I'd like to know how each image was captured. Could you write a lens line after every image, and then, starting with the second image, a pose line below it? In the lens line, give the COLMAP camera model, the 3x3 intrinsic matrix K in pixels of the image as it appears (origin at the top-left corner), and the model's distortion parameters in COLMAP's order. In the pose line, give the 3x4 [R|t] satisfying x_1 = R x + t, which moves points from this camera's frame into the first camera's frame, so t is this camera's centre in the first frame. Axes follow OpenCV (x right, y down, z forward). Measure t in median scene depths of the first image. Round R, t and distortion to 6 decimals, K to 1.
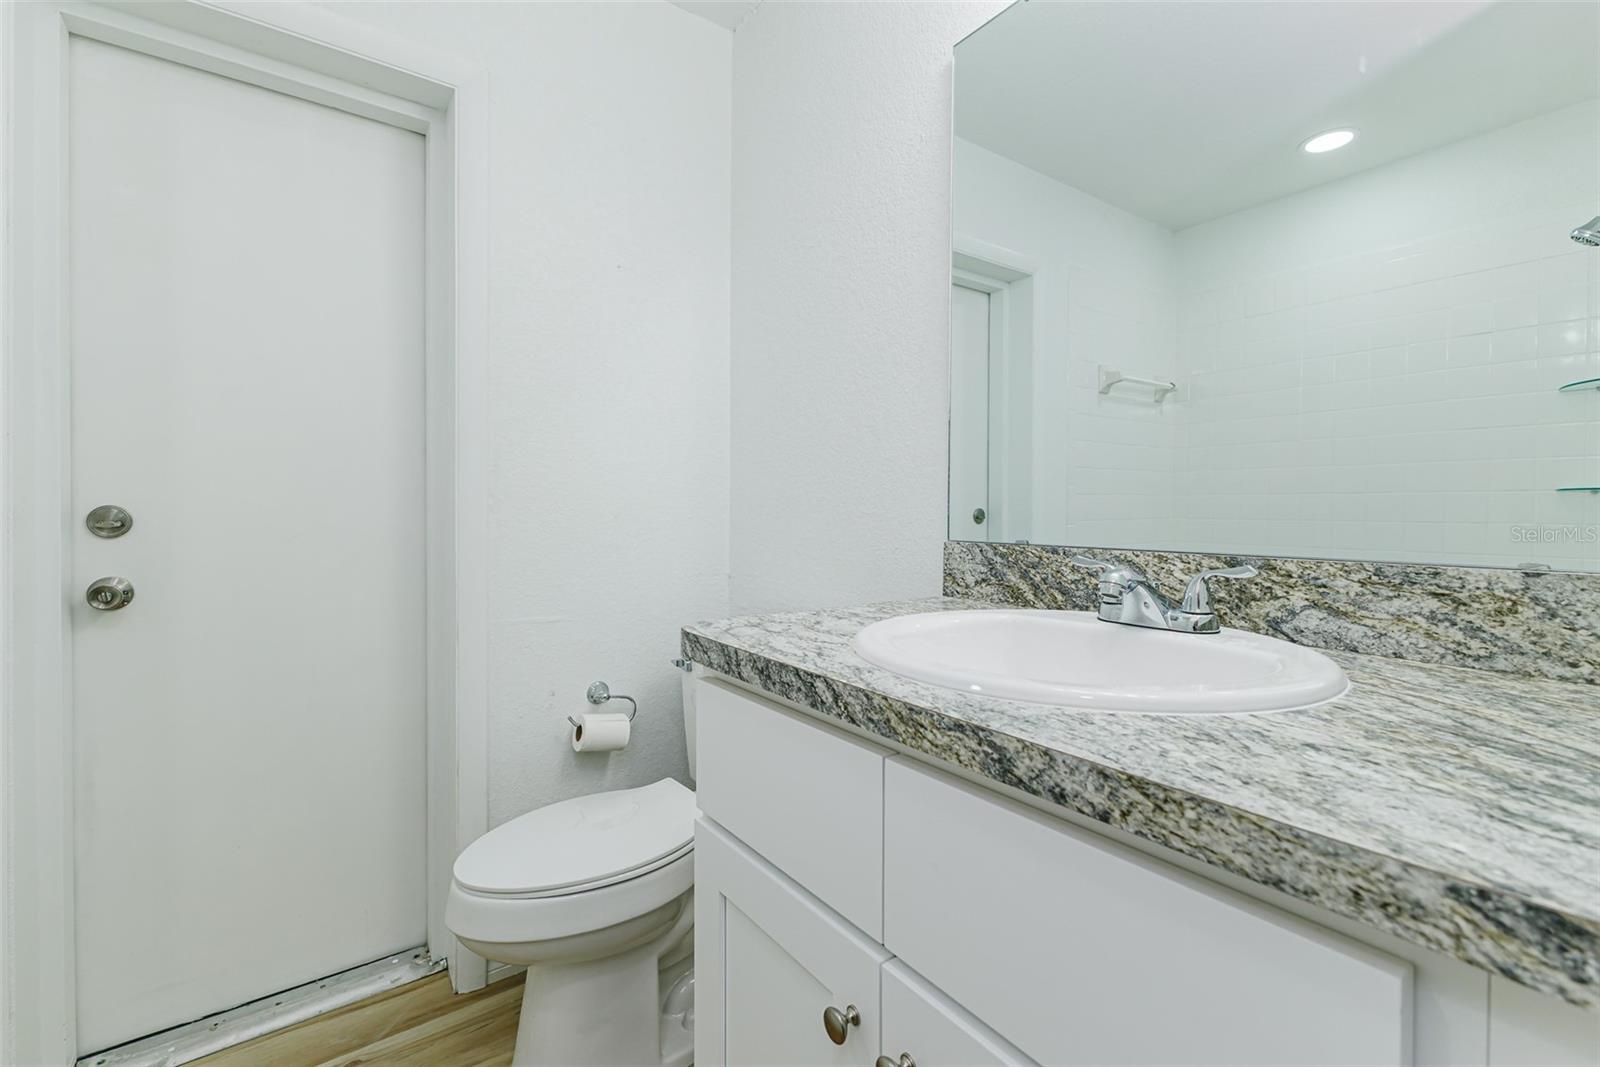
lens RADIAL K [[690.9, 0, 802.1], [0, 690.9, 518.3], [0, 0, 1]] dist [0.008099, -0.000391]
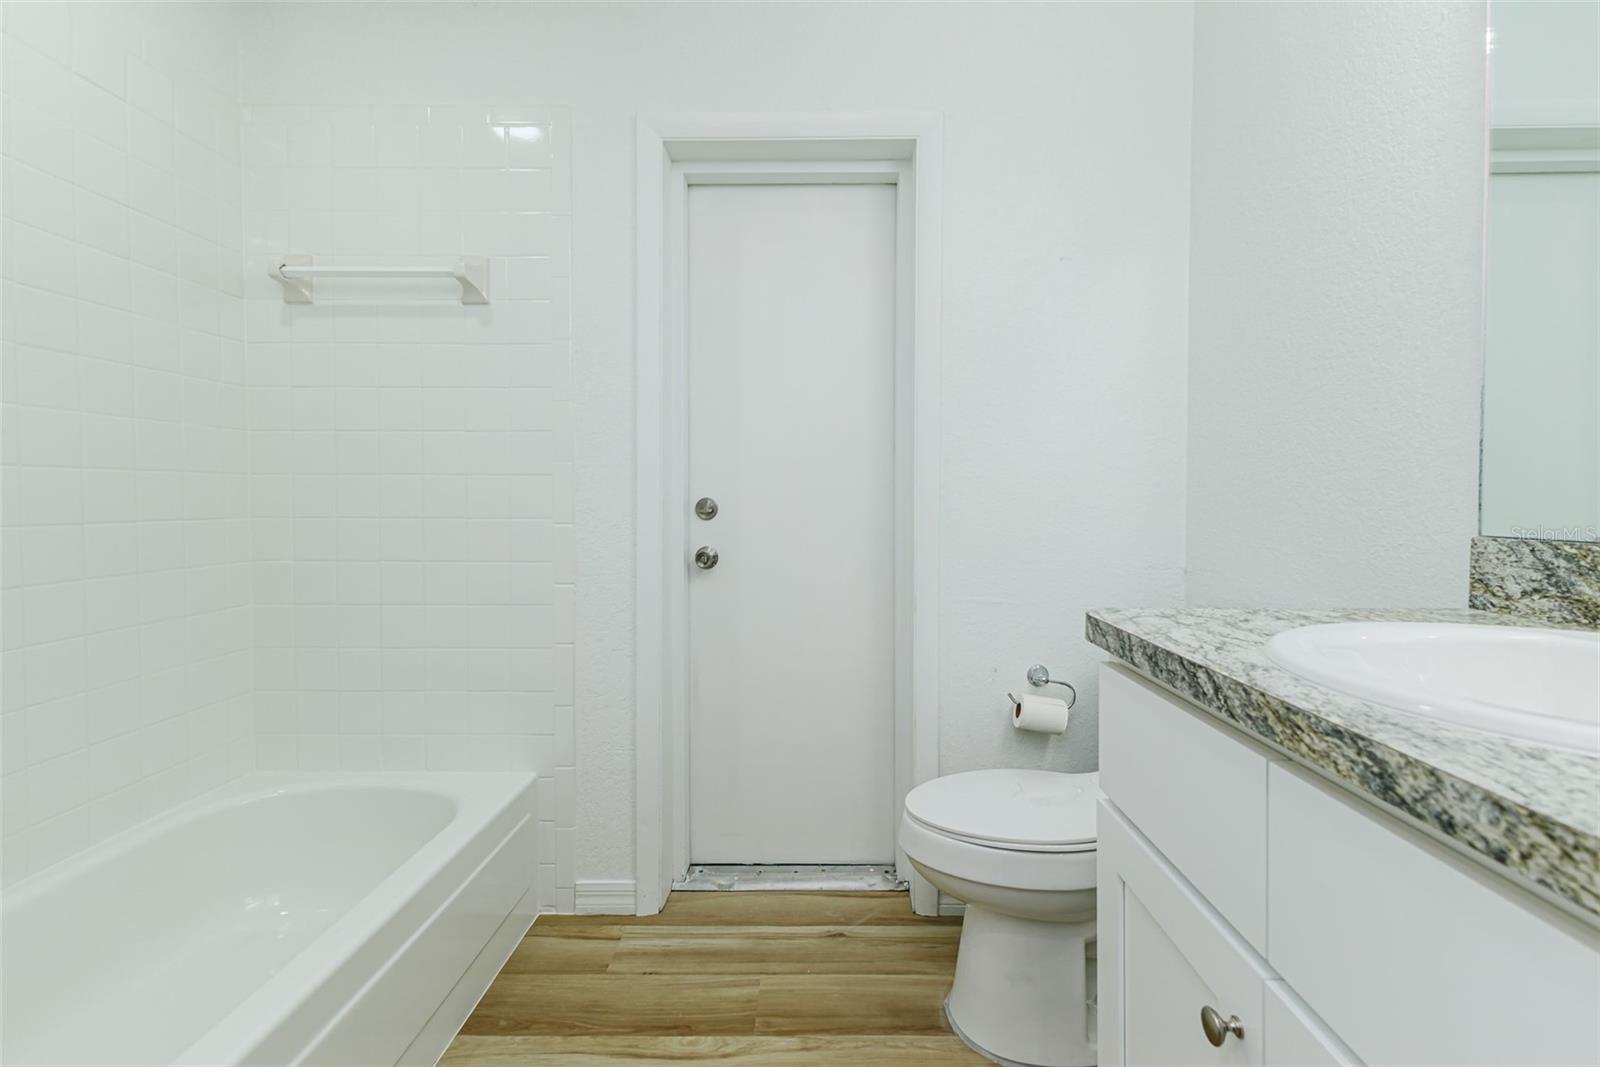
lens RADIAL K [[709.1, 0, 807.0], [0, 709.1, 510.0], [0, 0, 1]] dist [0.012218, -0.000557]
pose [[0.791835, 0.003322, -0.610726, 0.194630], [-0.002616, 0.999994, 0.002047, 0.007231], [0.610730, -0.000023, 0.791839, -0.130832]]
